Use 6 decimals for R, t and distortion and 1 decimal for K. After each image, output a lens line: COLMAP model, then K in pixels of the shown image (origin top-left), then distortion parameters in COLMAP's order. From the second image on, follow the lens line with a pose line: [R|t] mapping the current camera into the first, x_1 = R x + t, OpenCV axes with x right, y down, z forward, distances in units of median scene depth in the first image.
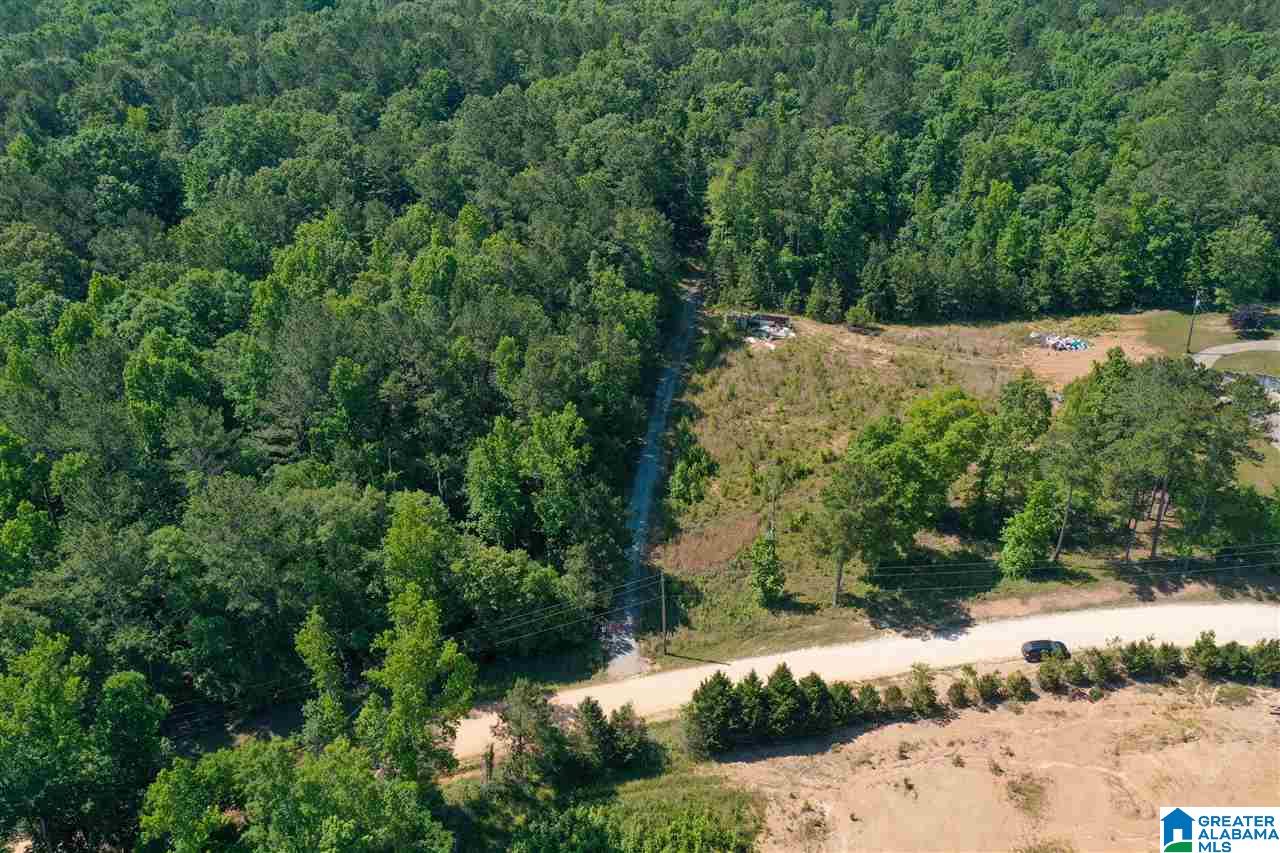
lens RADIAL K [[1007.4, 0, 638.3], [0, 1007.4, 422.8], [0, 0, 1]] dist [0.003468, -0.004056]
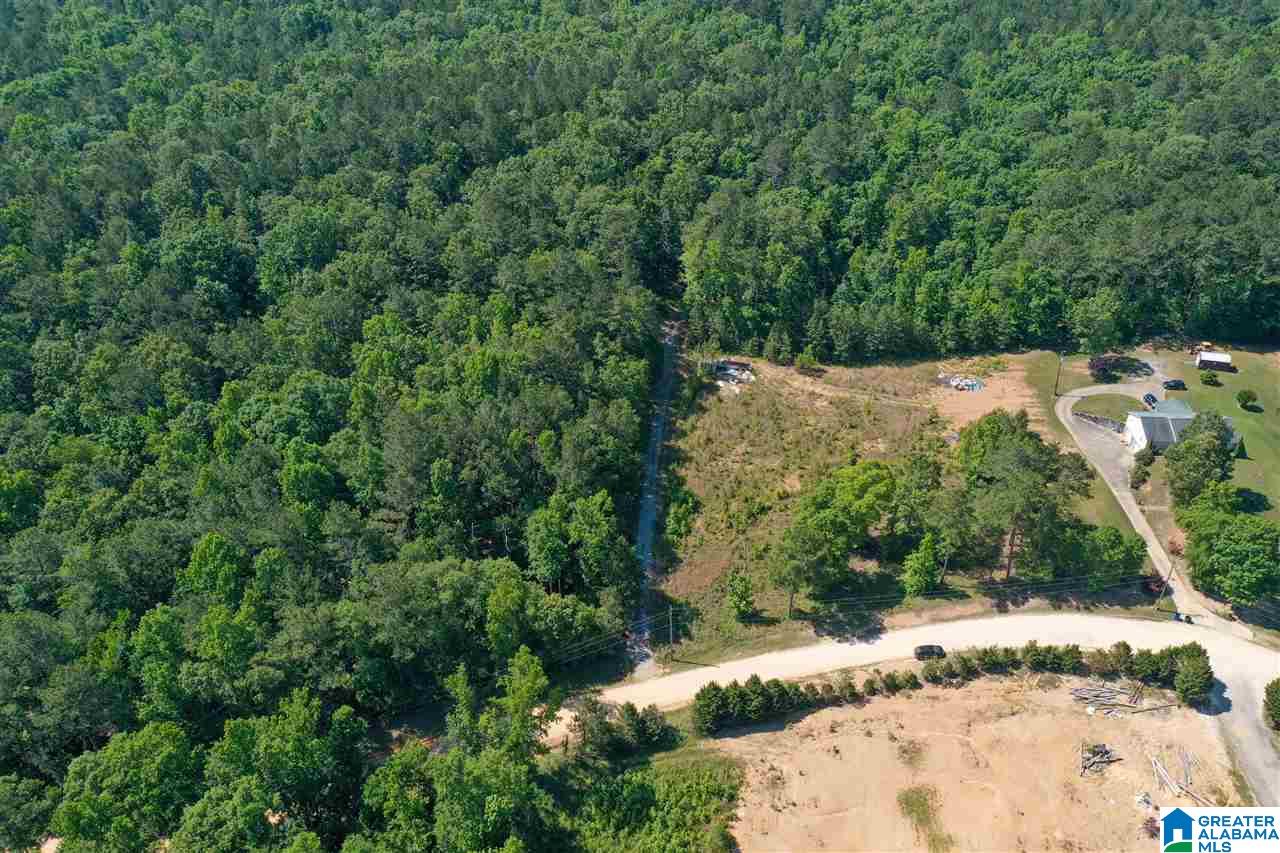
lens RADIAL K [[1007.4, 0, 638.3], [0, 1007.4, 422.8], [0, 0, 1]] dist [0.003468, -0.004056]
pose [[0.998641, -0.025316, 0.045545, -0.074702], [0.021186, 0.995808, 0.088976, -0.226146], [-0.047607, -0.087890, 0.994992, -0.382716]]
